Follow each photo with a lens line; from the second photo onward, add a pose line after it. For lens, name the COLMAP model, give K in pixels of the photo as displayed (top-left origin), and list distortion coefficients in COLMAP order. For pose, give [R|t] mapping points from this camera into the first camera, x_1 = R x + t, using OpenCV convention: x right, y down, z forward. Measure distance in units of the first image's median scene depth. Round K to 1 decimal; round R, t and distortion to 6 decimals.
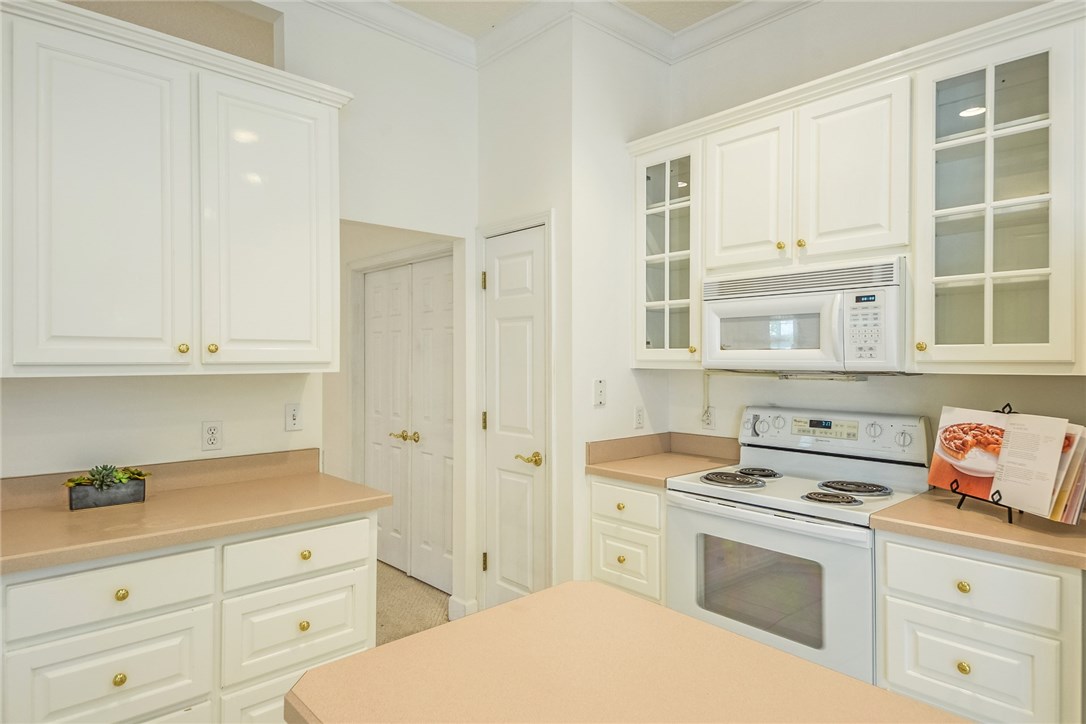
lens RADIAL K [[598.4, 0, 567.2], [0, 598.4, 361.6], [0, 0, 1]] dist [0.027880, -0.000354]
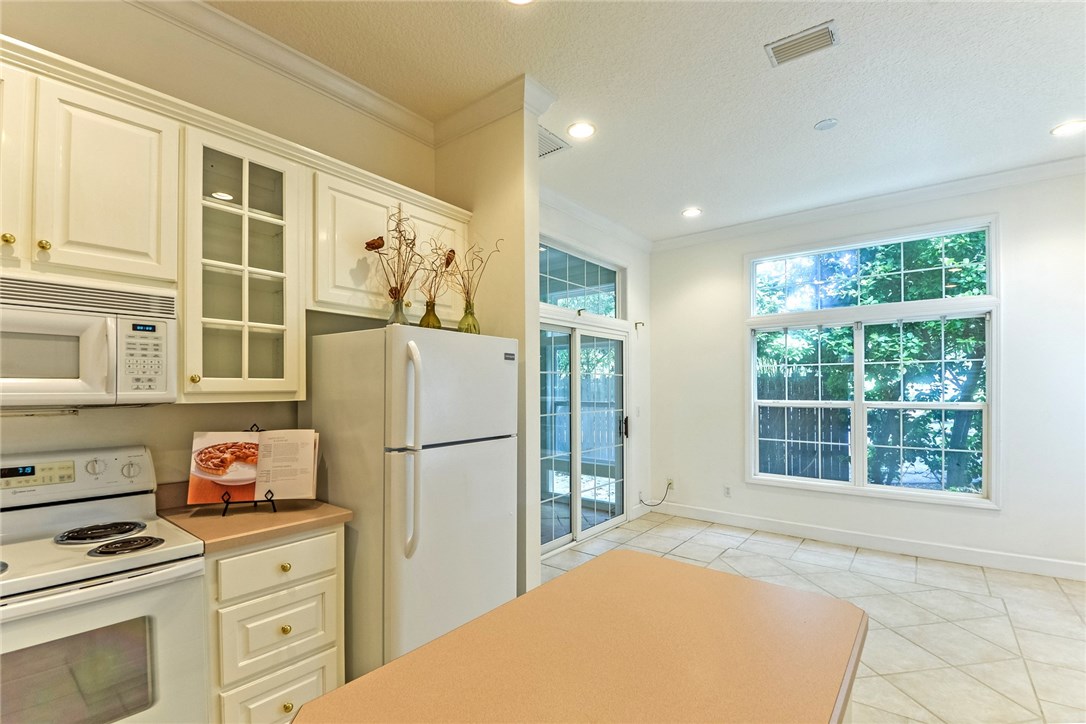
lens RADIAL K [[494.4, 0, 543.3], [0, 494.4, 382.2], [0, 0, 1]] dist [0.001394, -0.015450]
pose [[-0.119586, 0.006337, 0.992804, -0.374159], [0.001458, 0.999980, -0.006207, -0.012290], [-0.992823, 0.000705, -0.119593, 0.478781]]
